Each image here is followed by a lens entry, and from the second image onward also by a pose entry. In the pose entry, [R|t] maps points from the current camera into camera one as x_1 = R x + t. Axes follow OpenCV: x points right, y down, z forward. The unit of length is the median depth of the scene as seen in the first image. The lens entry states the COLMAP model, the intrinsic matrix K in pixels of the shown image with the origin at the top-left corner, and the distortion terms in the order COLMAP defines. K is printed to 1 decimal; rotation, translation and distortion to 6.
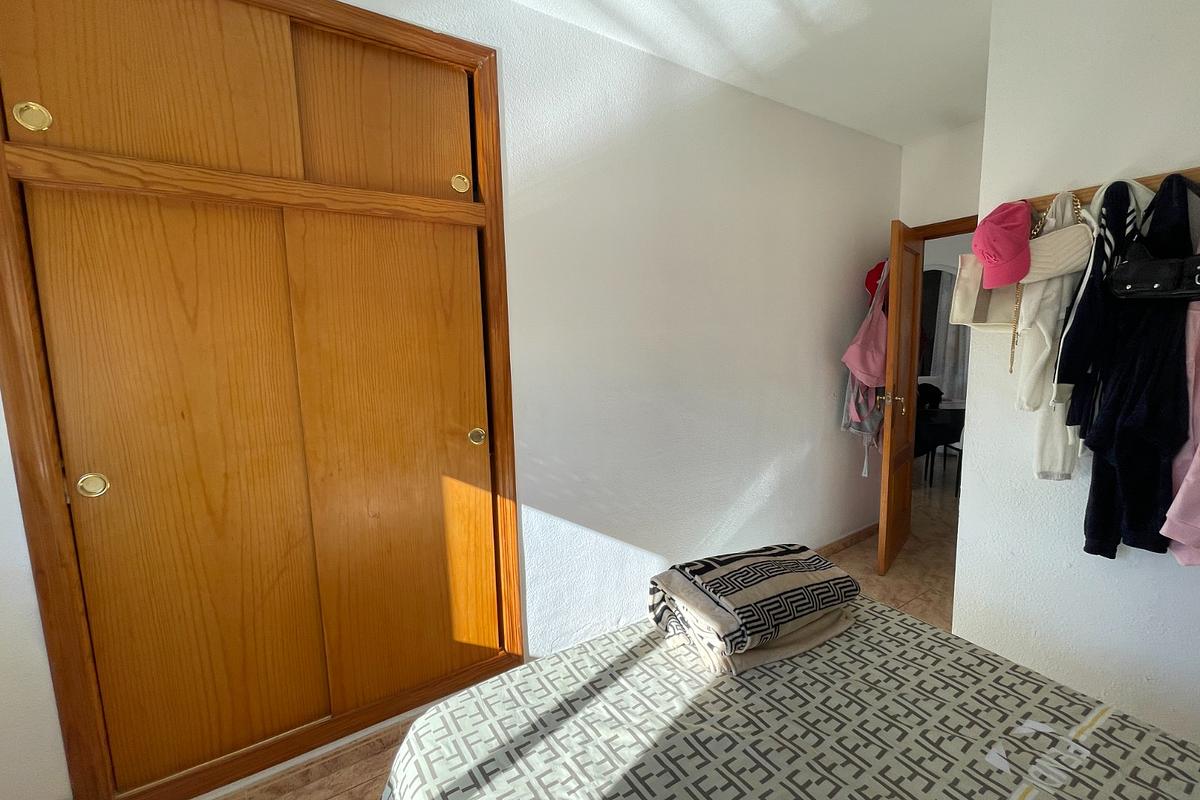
lens RADIAL K [[484.4, 0, 594.3], [0, 484.4, 399.8], [0, 0, 1]] dist [0.003731, 0.000212]
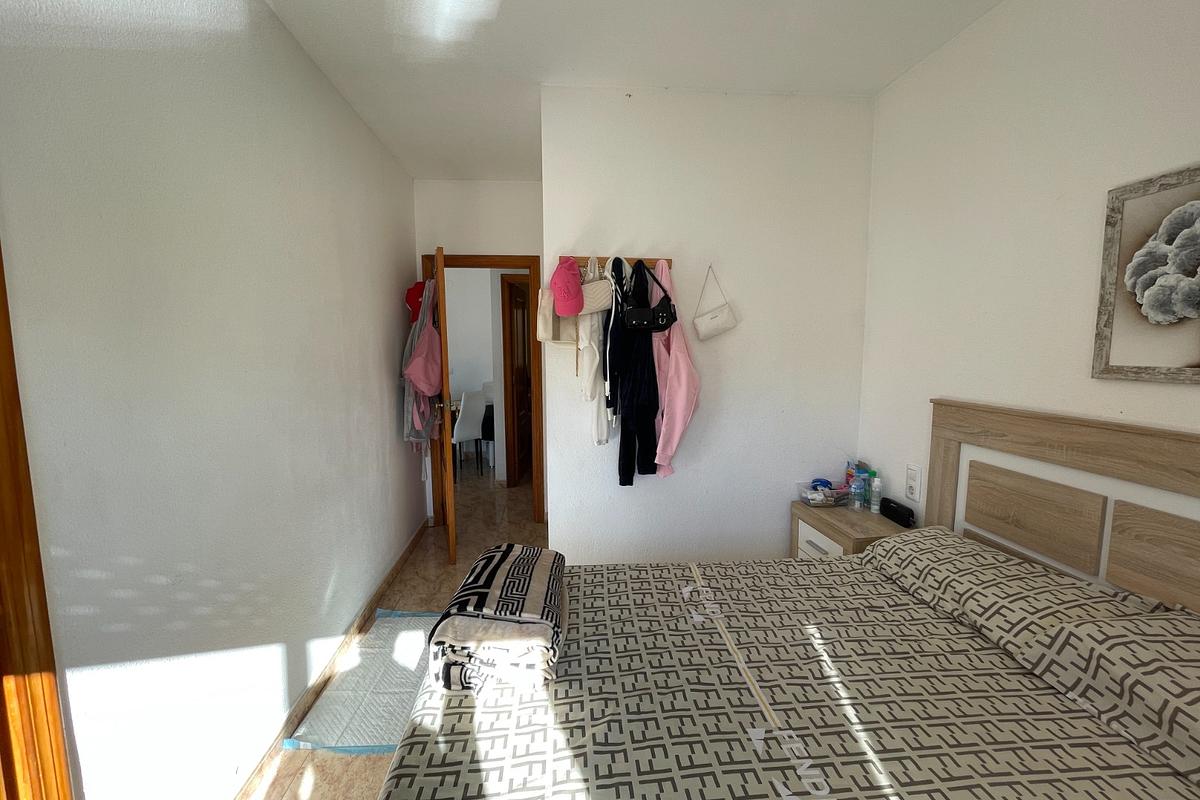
lens RADIAL K [[484.4, 0, 595.0], [0, 484.4, 399.6], [0, 0, 1]] dist [0.003731, 0.000212]
pose [[0.456189, -0.079062, 0.886364, -0.447462], [0.103198, 0.994025, 0.035552, -0.036734], [-0.883879, 0.075252, 0.461622, 0.345535]]
